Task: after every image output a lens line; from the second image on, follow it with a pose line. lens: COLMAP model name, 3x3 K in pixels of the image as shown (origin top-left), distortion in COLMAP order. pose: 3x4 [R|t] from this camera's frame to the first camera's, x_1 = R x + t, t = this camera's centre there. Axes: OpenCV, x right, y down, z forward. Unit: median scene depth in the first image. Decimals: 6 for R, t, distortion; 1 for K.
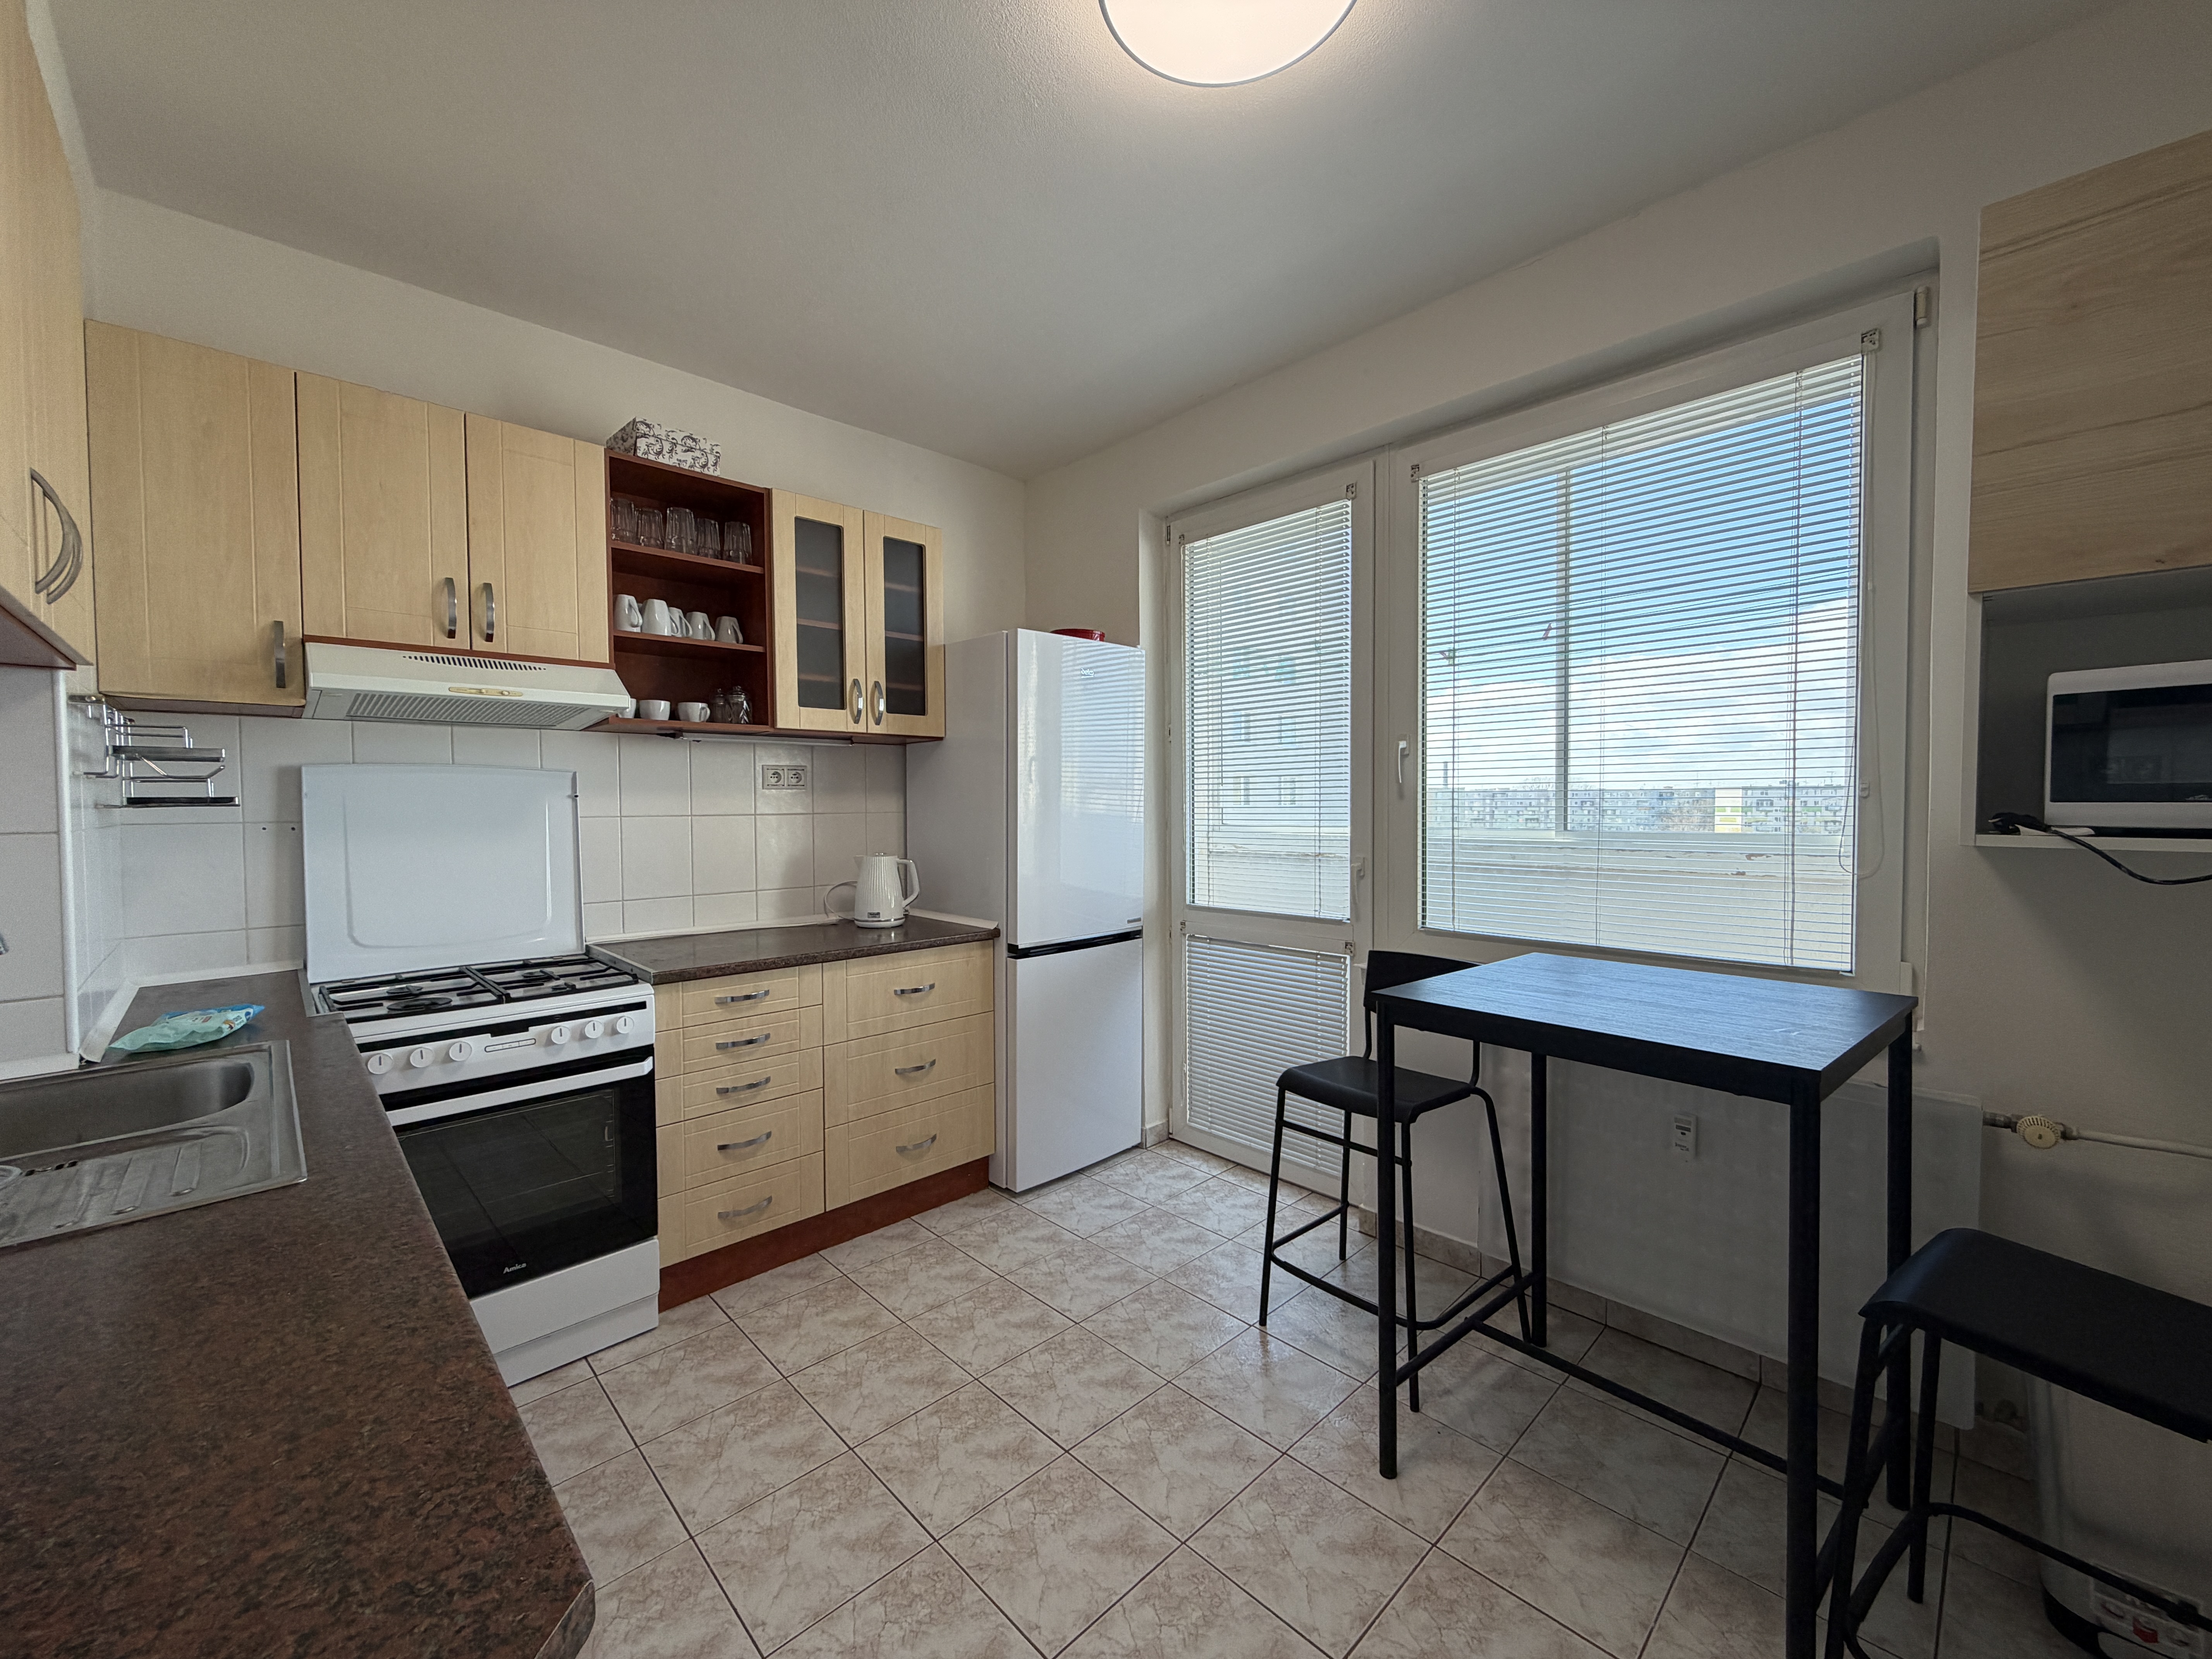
lens RADIAL K [[884.3, 0, 1098.8], [0, 884.3, 829.5], [0, 0, 1]] dist [-0.007033, 0.000747]
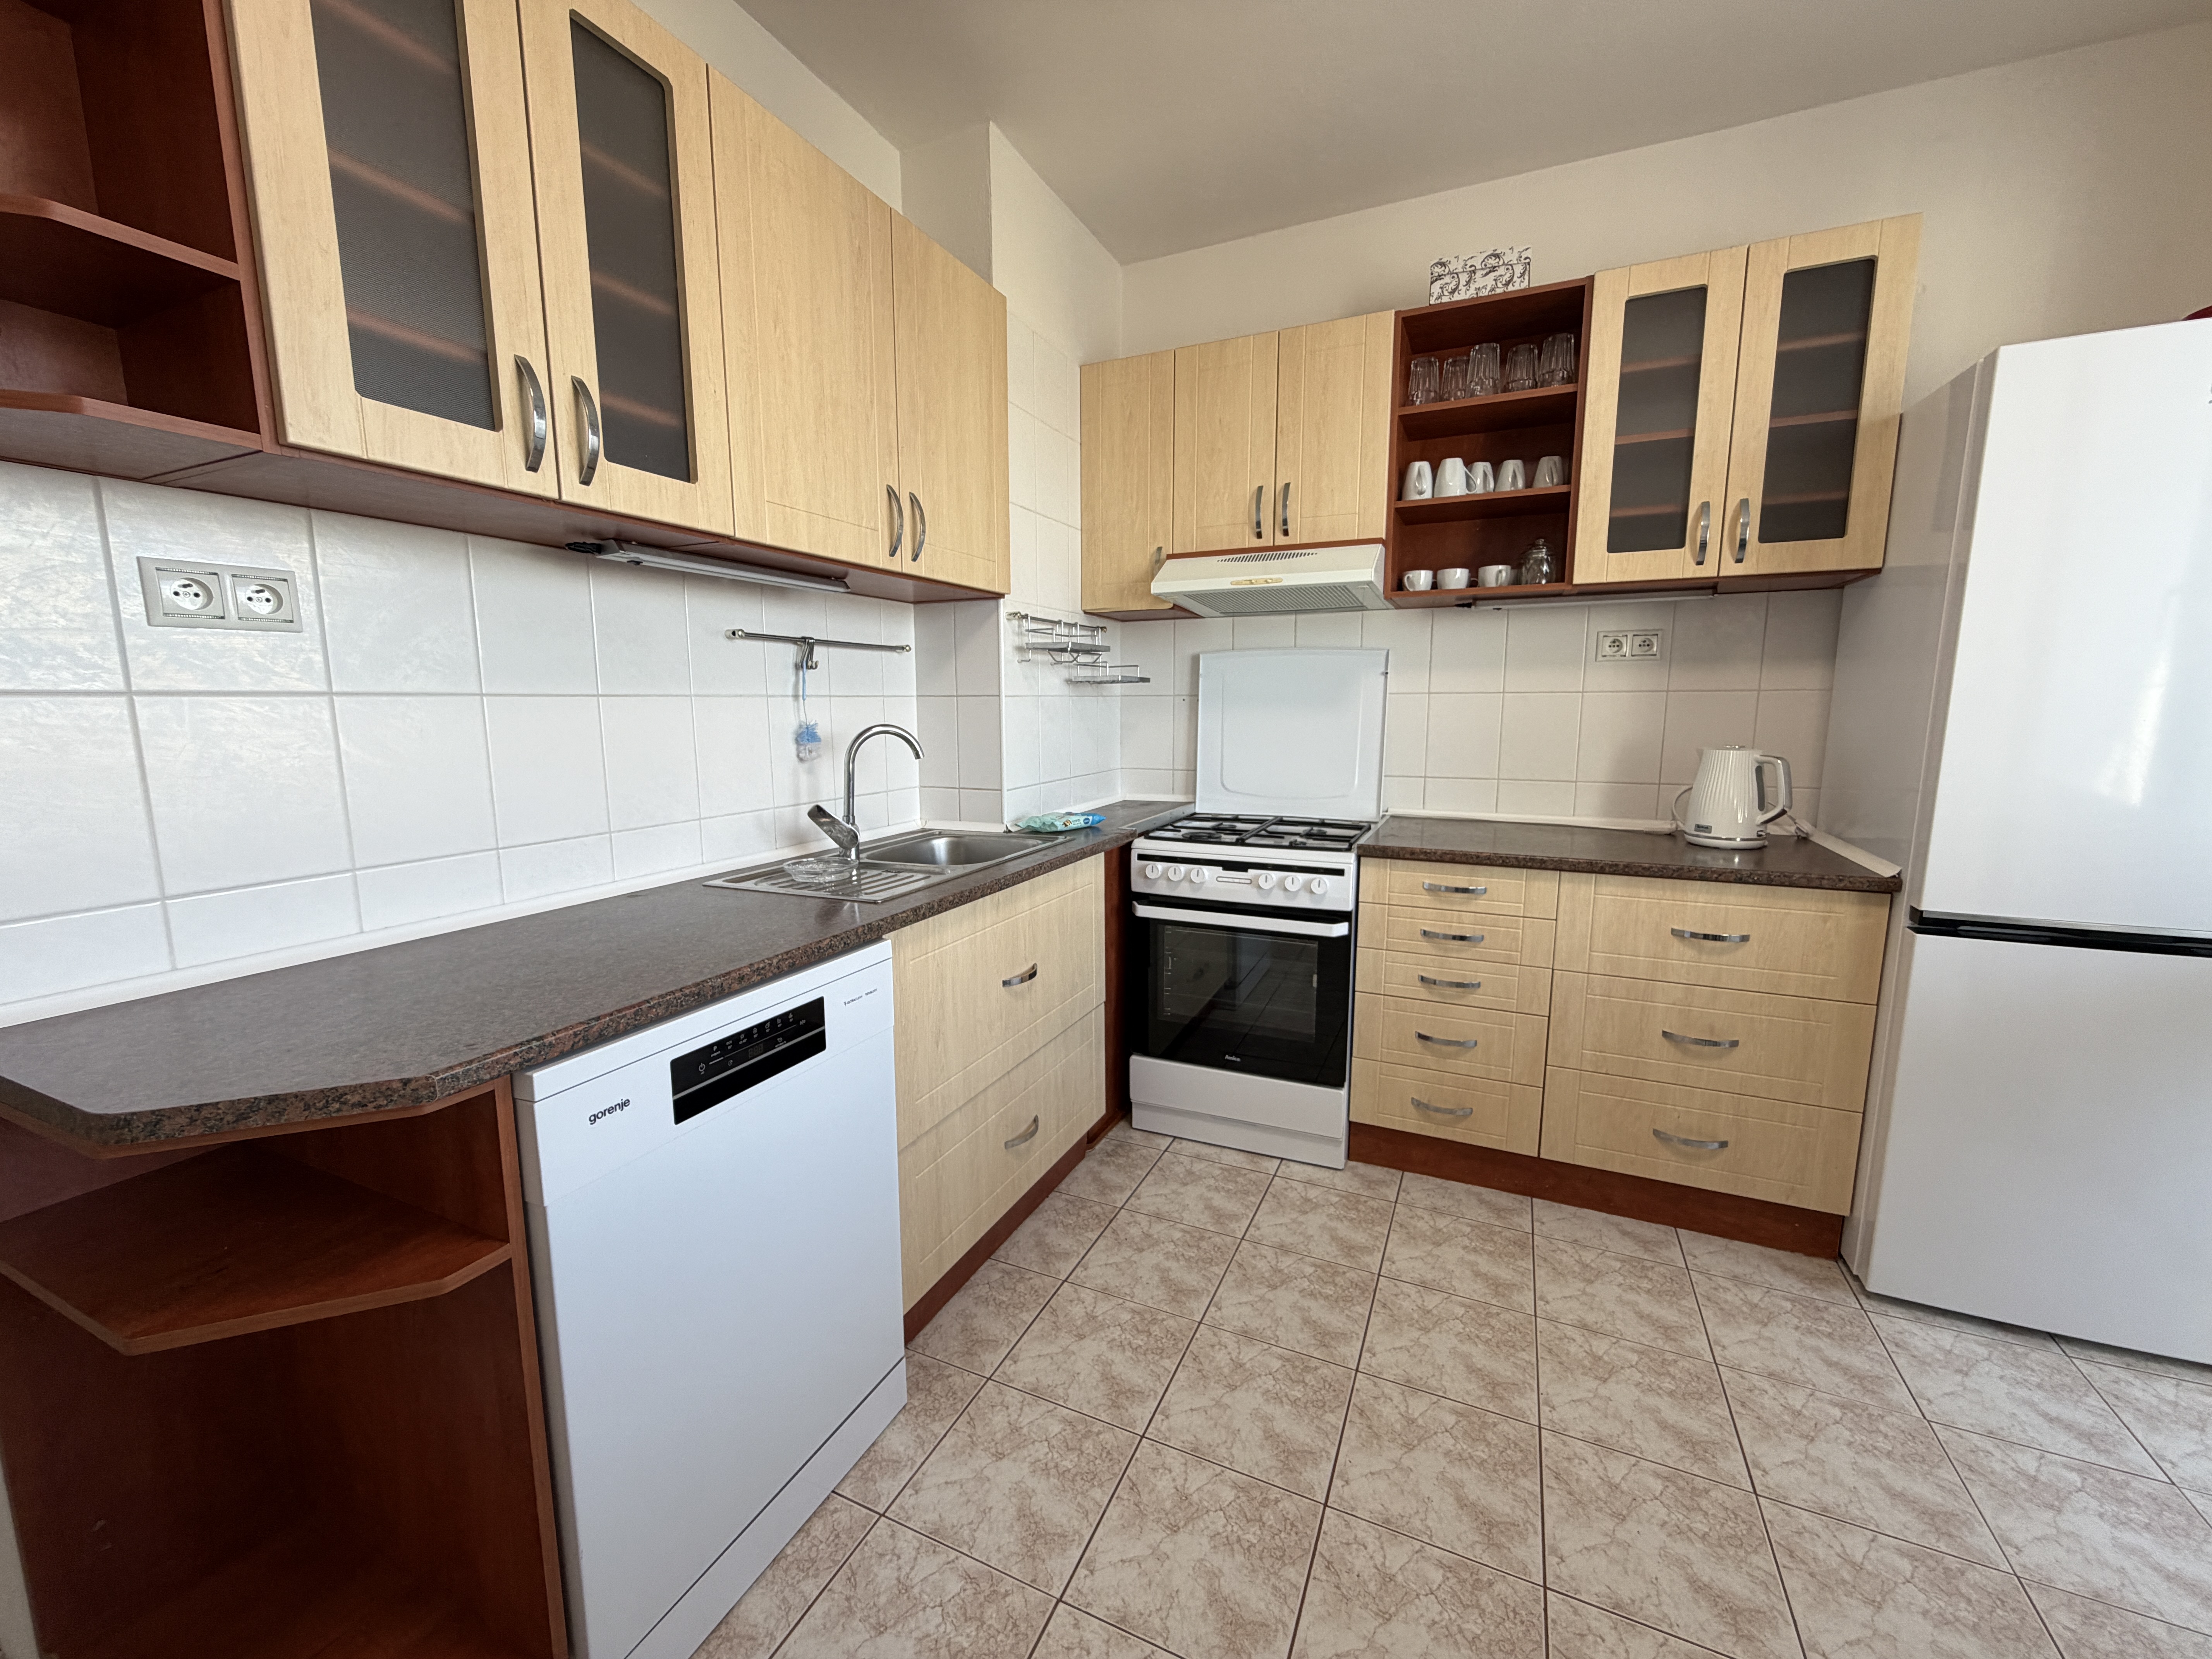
lens RADIAL K [[884.3, 0, 1093.6], [0, 884.3, 827.6], [0, 0, 1]] dist [-0.007033, 0.000747]
pose [[0.349906, 0.140904, -0.926127, 0.305743], [-0.023604, 0.989635, 0.141649, 0.004781], [0.936487, -0.027704, 0.349606, 0.320649]]
